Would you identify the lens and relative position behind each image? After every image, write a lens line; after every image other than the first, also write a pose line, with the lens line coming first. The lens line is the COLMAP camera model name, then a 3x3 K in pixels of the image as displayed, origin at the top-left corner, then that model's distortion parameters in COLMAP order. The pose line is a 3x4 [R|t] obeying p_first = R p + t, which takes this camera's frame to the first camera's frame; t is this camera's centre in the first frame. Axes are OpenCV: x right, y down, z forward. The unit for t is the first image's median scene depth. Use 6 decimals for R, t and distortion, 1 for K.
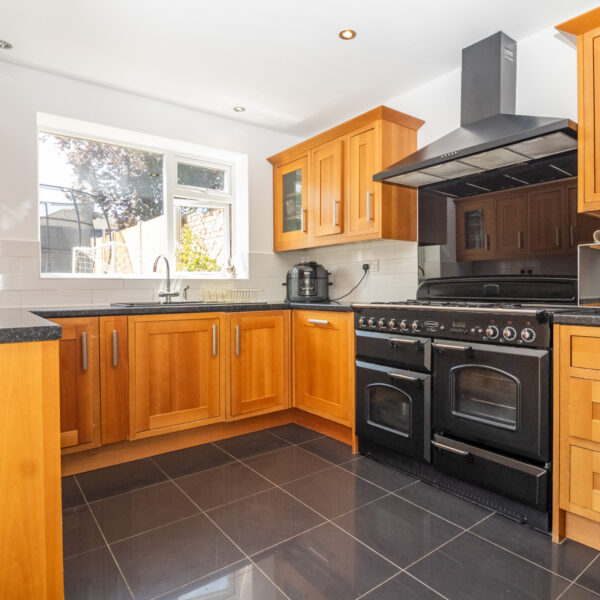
lens RADIAL K [[414.1, 0, 300.5], [0, 414.1, 294.4], [0, 0, 1]] dist [-0.006821, -0.002558]
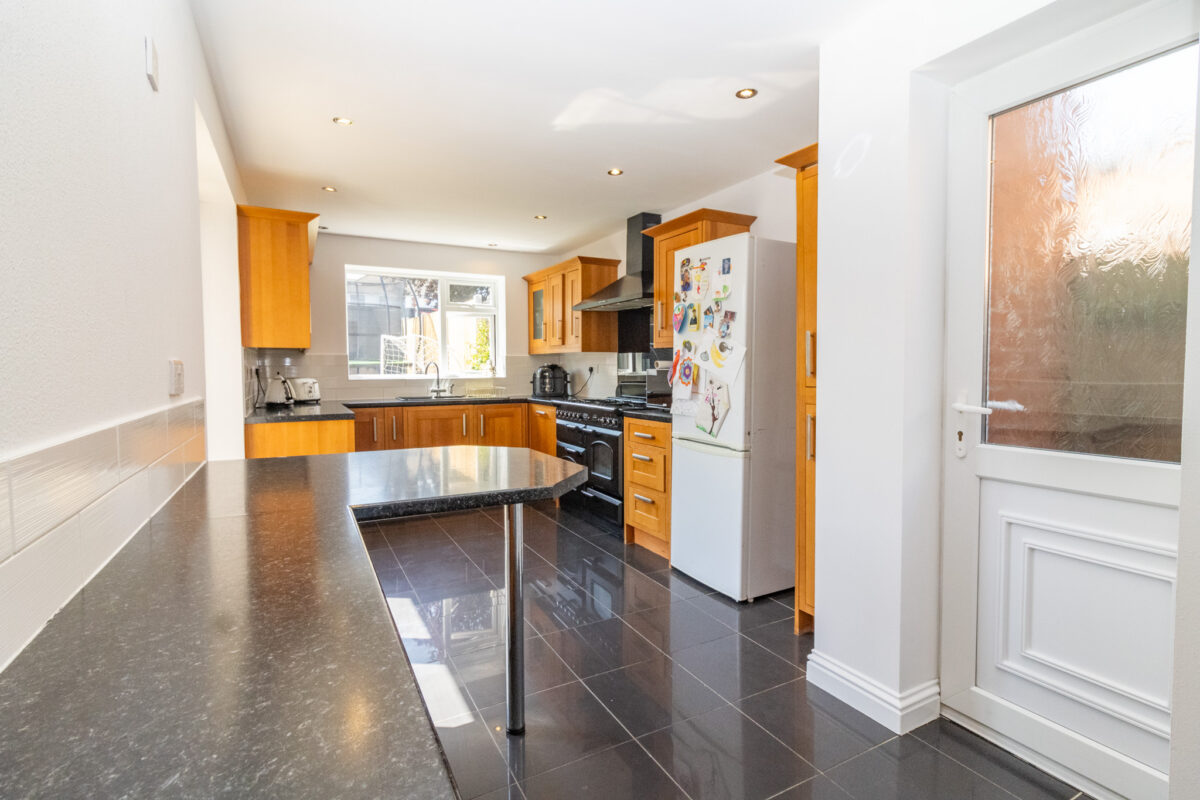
lens RADIAL K [[560.0, 0, 602.0], [0, 560.0, 391.3], [0, 0, 1]] dist [0.001935, 0.000462]
pose [[0.989352, 0.010064, -0.145192, 0.484418], [-0.005586, 0.999497, 0.031211, -0.059423], [0.145433, -0.030068, 0.988911, -0.739087]]
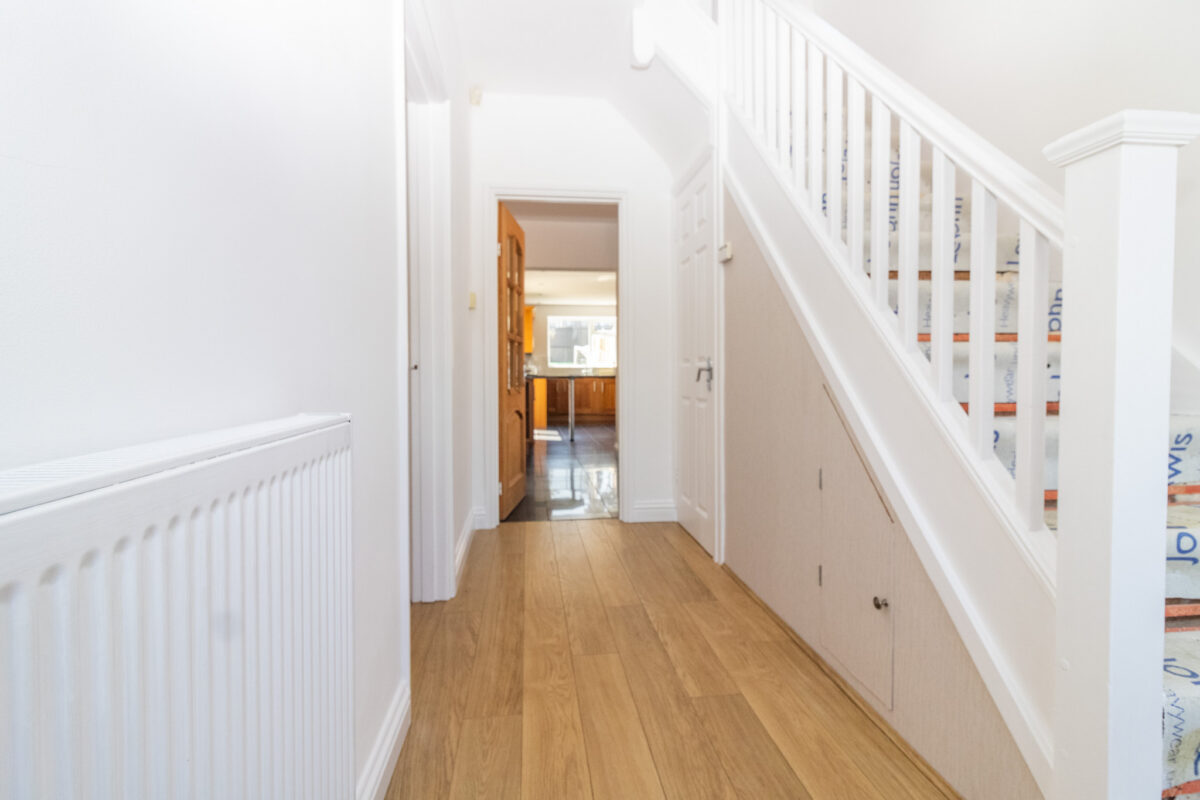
lens RADIAL K [[545.7, 0, 611.0], [0, 545.7, 392.5], [0, 0, 1]] dist [0.002309, 0.000402]
pose [[0.876298, 0.017464, -0.481453, 1.732900], [-0.007881, 0.999729, 0.021921, 0.054721], [0.481705, -0.015415, 0.876198, -2.349035]]
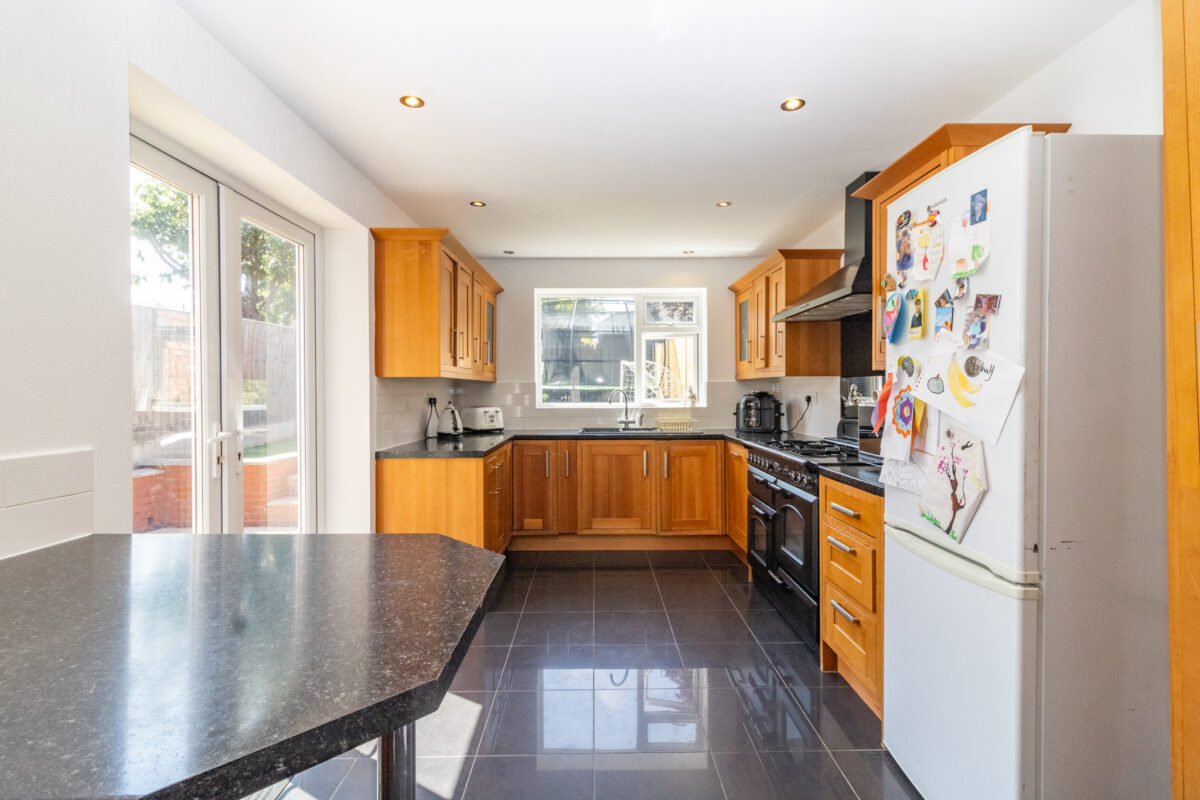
lens RADIAL K [[545.7, 0, 611.0], [0, 545.7, 392.5], [0, 0, 1]] dist [0.002309, 0.000402]
pose [[0.813523, 0.005395, -0.581508, 0.573610], [-0.009227, 0.999951, -0.003632, -0.080318], [0.581460, 0.008320, 0.813533, -0.308763]]
